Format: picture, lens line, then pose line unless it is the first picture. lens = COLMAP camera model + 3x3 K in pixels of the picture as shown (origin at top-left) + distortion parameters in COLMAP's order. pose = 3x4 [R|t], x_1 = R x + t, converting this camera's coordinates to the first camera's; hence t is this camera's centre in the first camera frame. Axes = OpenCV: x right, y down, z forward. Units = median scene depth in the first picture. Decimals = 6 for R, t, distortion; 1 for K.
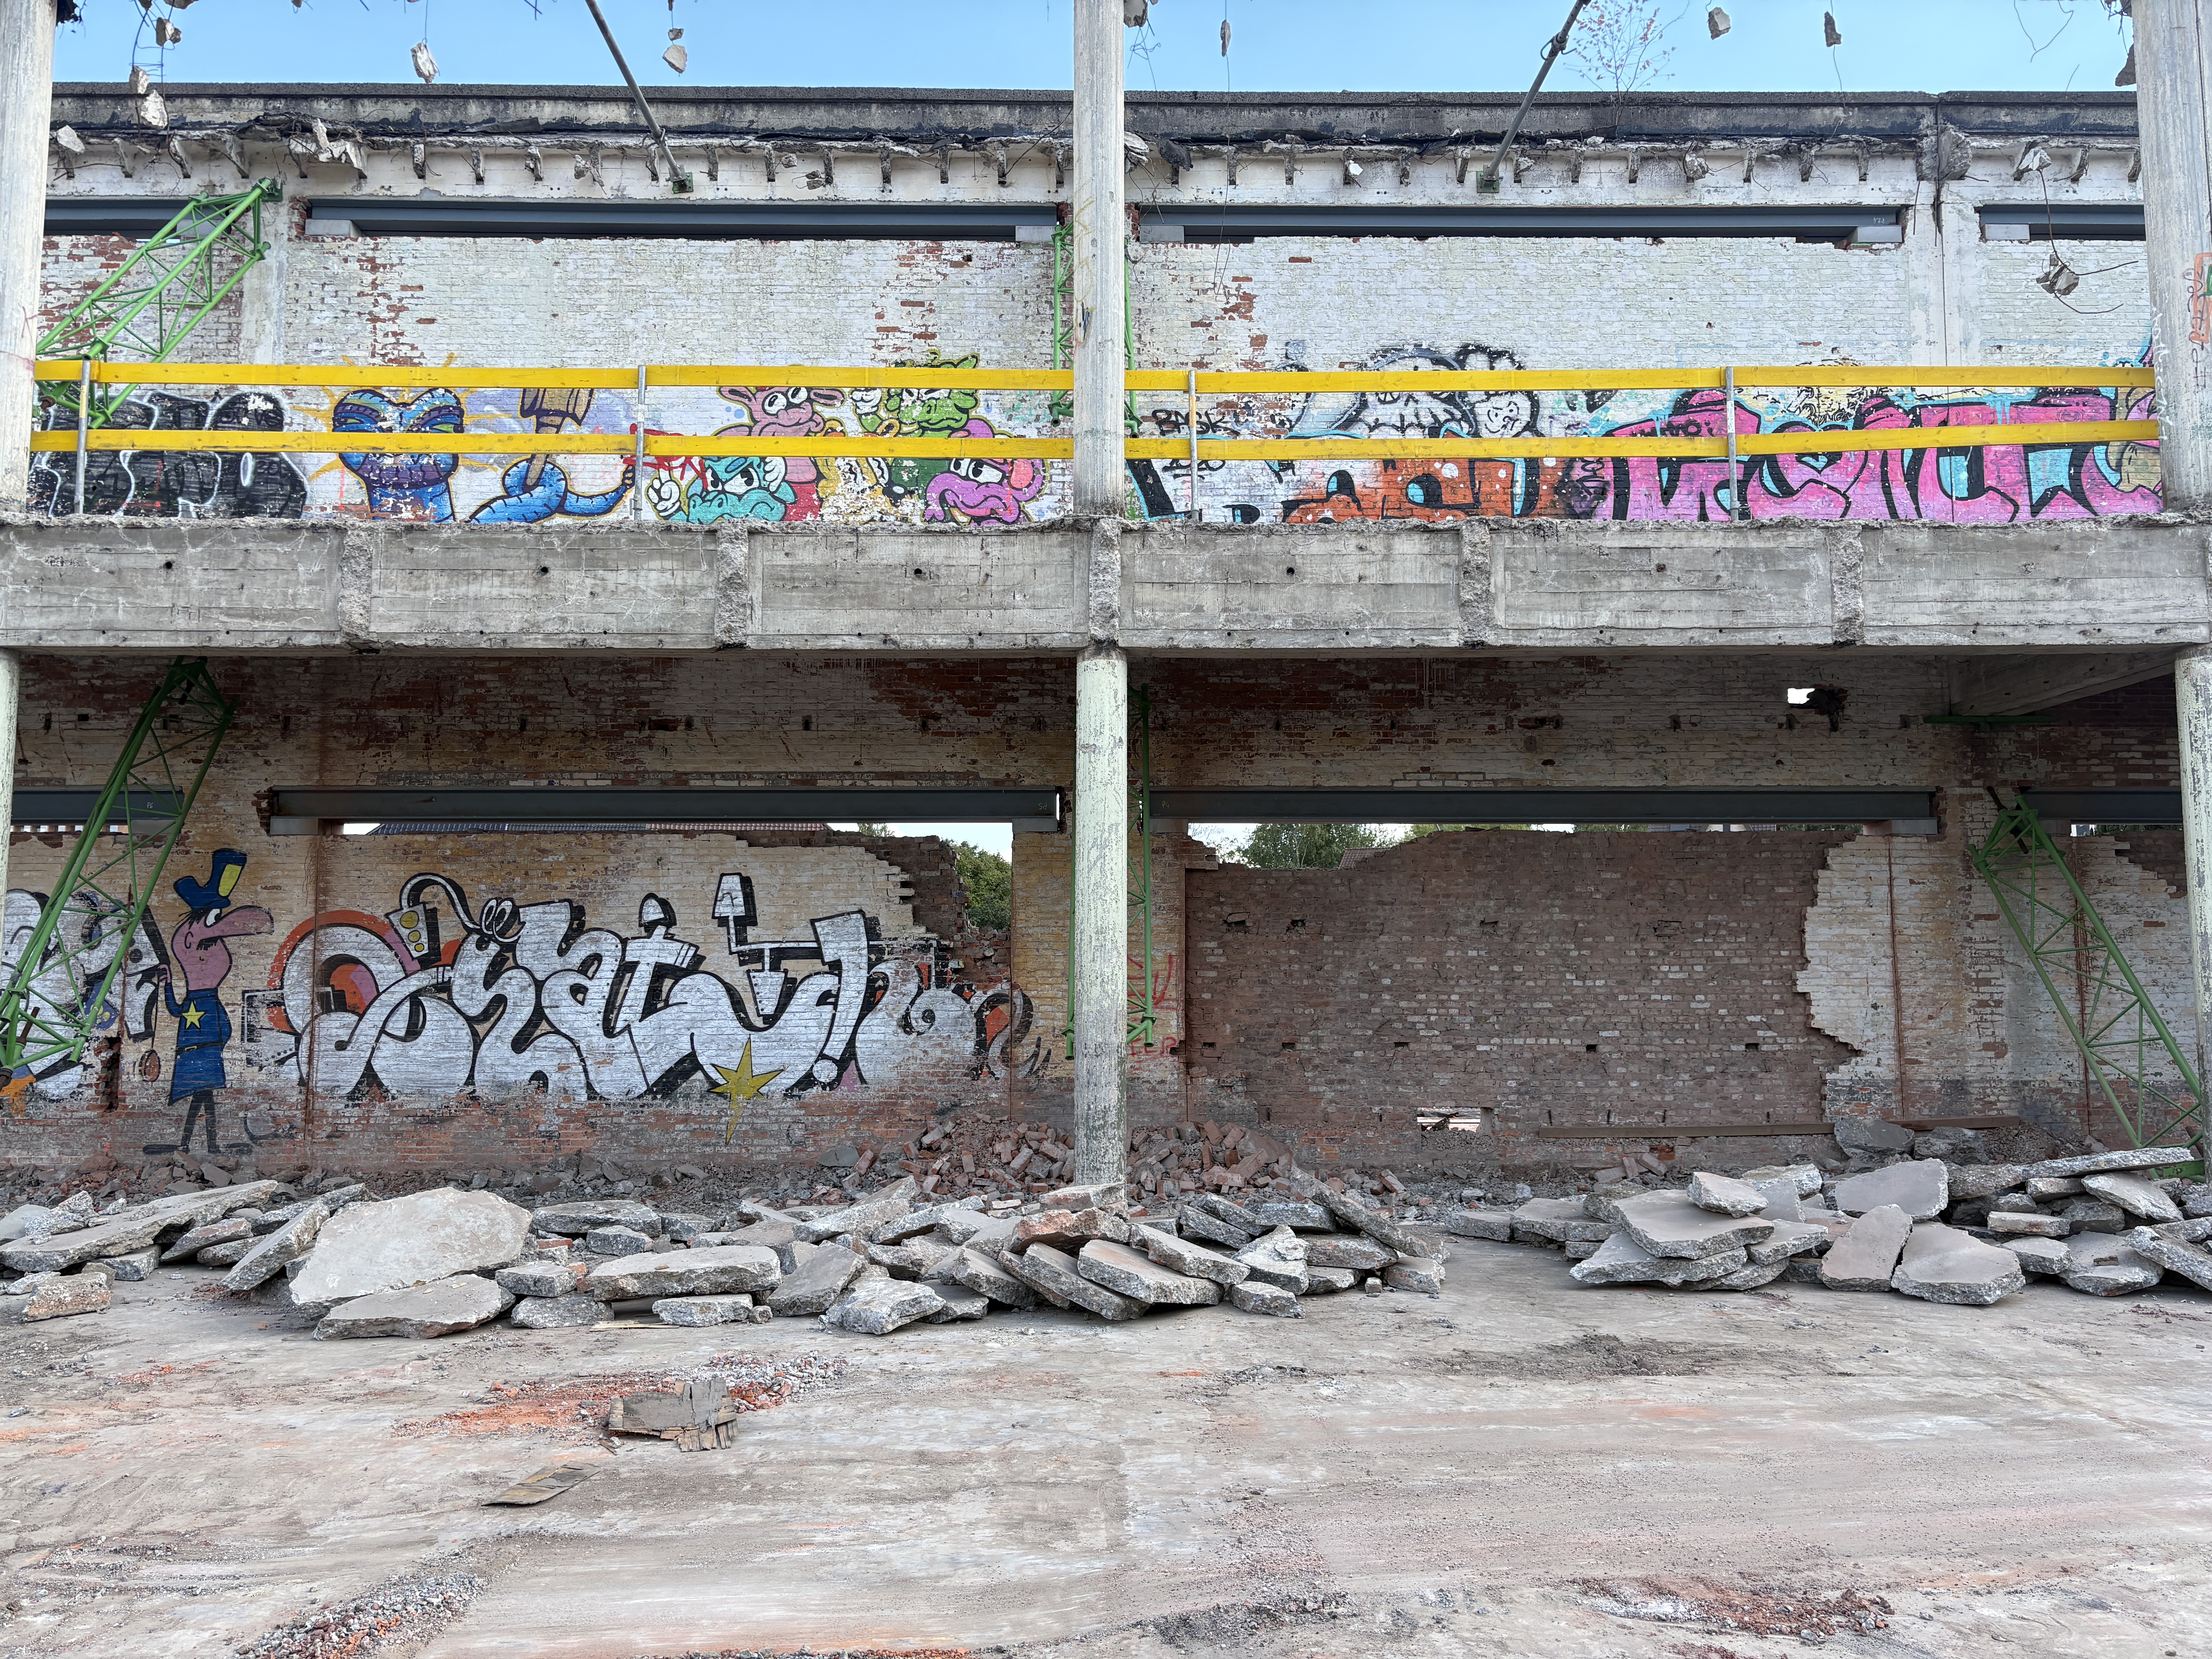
lens RADIAL K [[1651.0, 0, 1105.1], [0, 1651.0, 836.5], [0, 0, 1]] dist [0.047996, -0.054948]
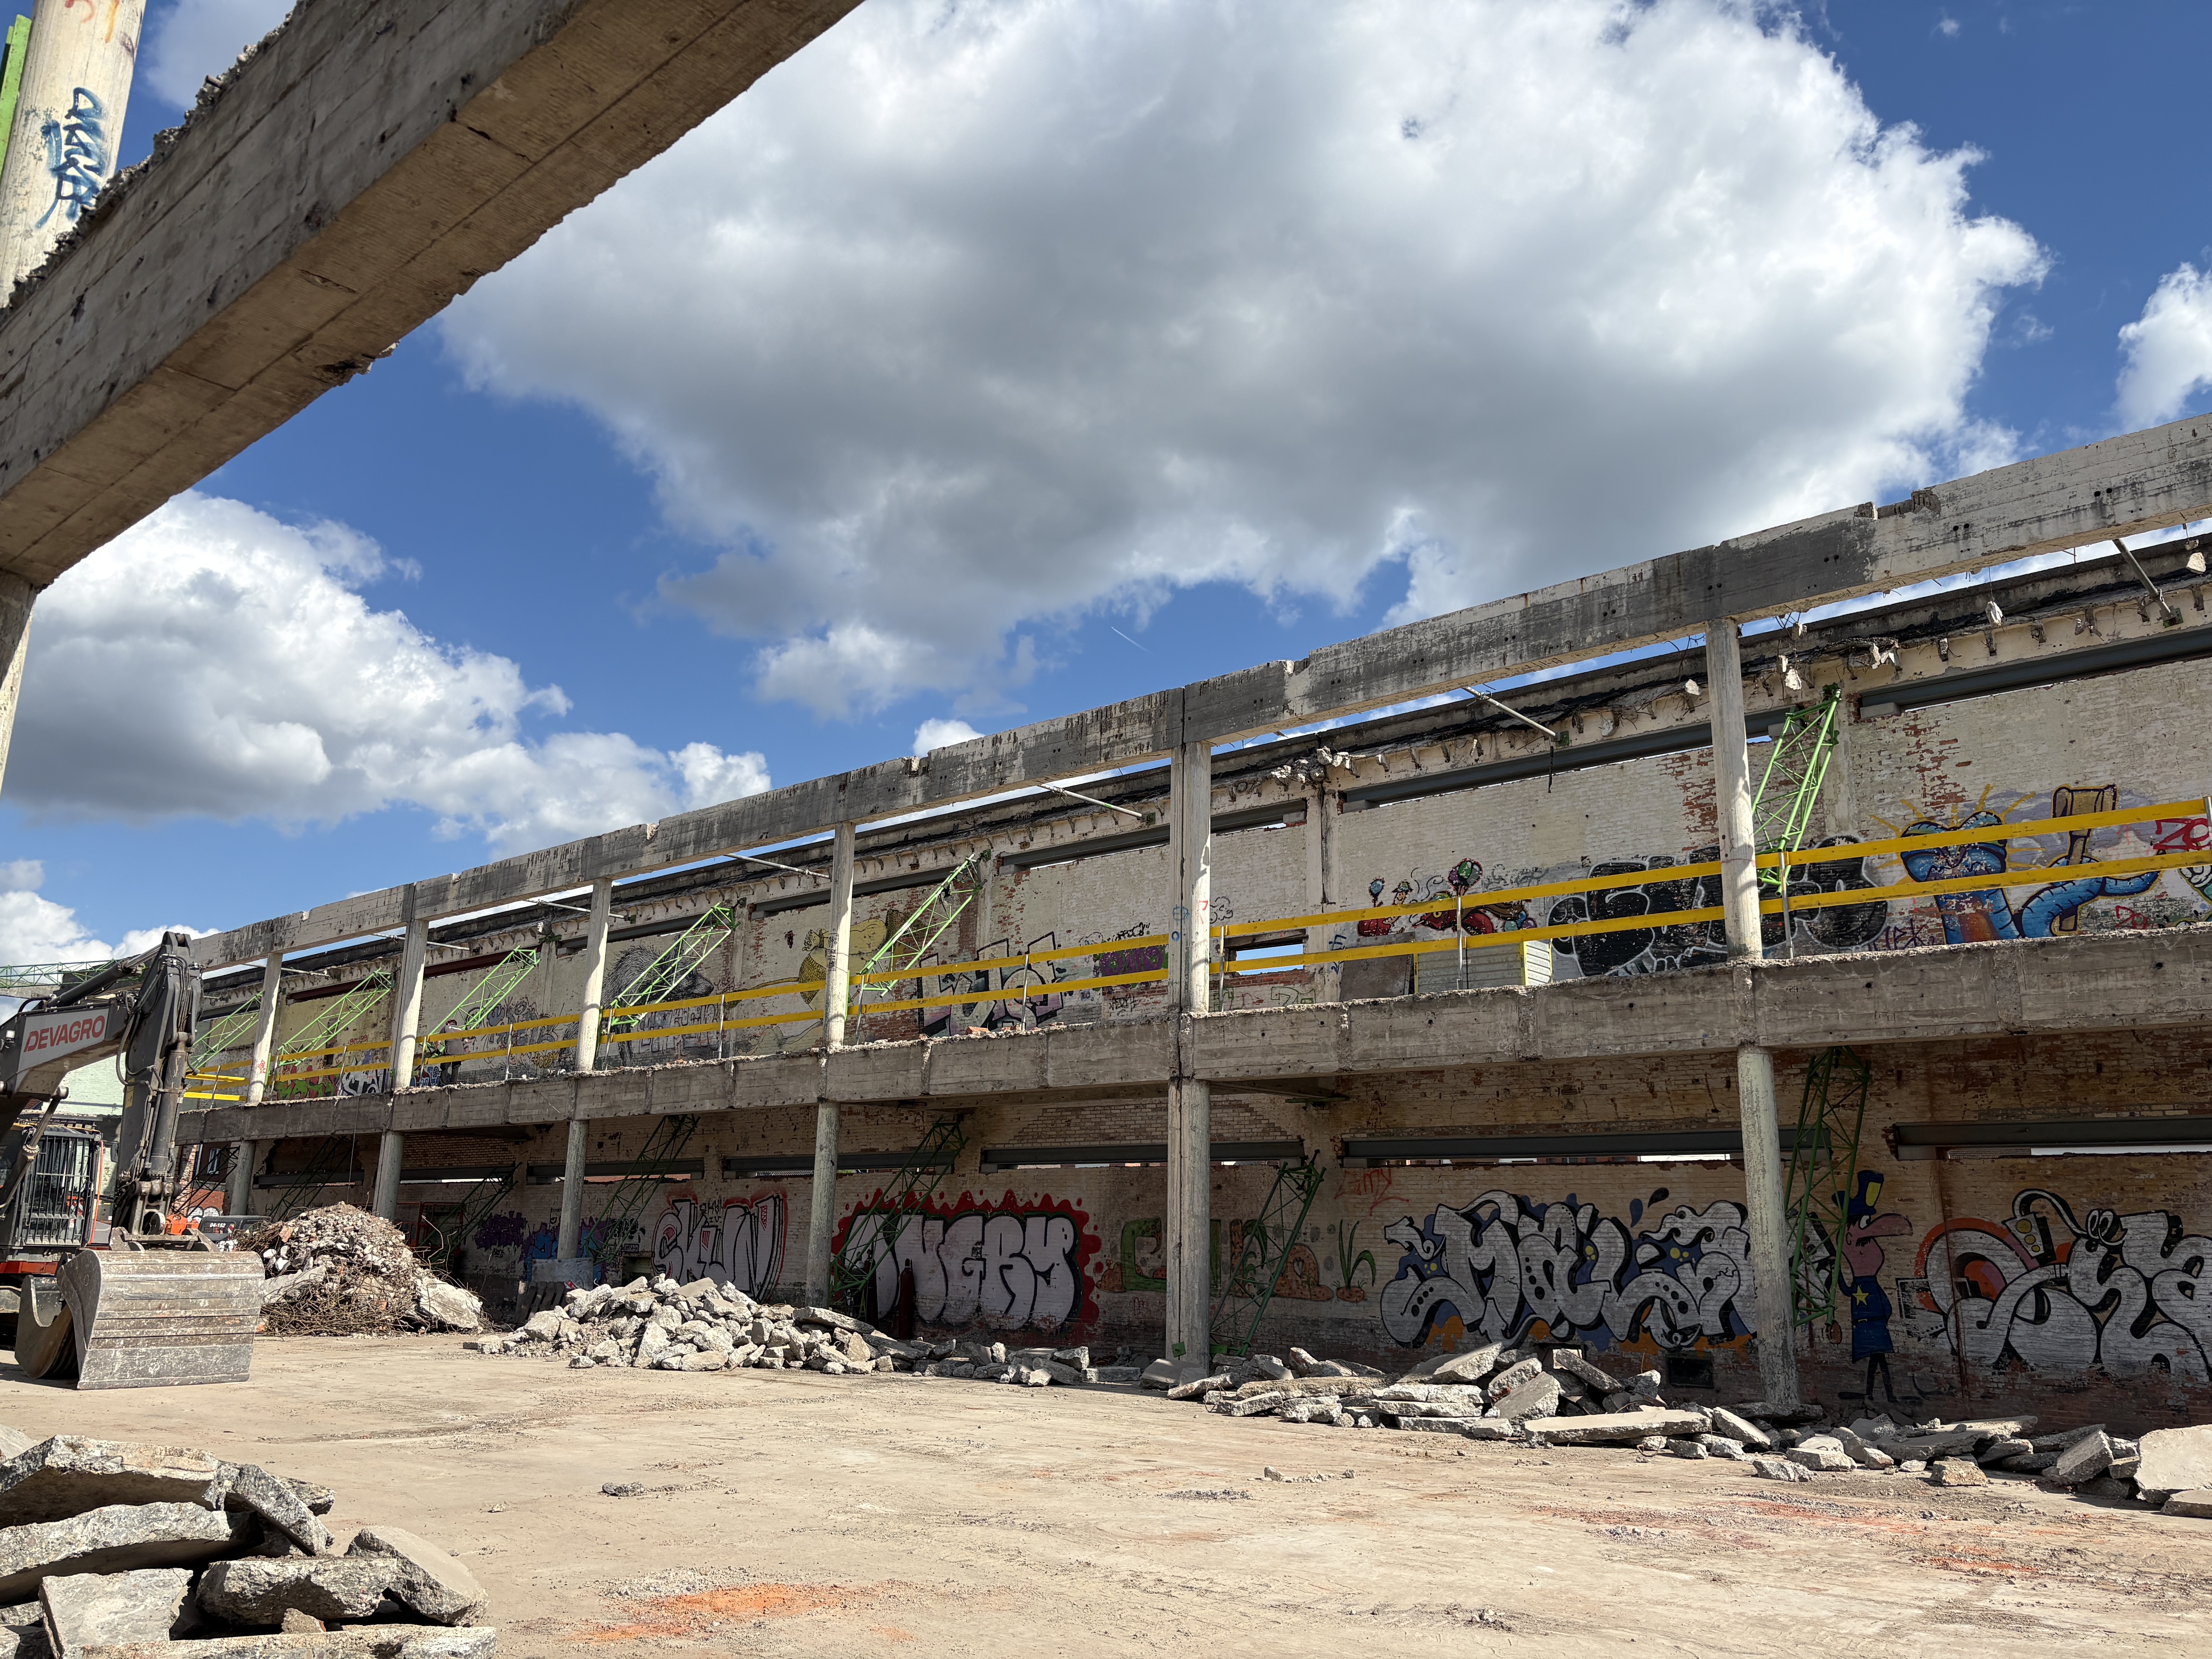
lens RADIAL K [[1651.0, 0, 1088.0], [0, 1651.0, 830.4], [0, 0, 1]] dist [0.047996, -0.054948]
pose [[0.732234, -0.148153, -0.664743, -0.045326], [0.031729, 0.982413, -0.184003, -0.036339], [0.680313, 0.113642, 0.724058, -0.465354]]
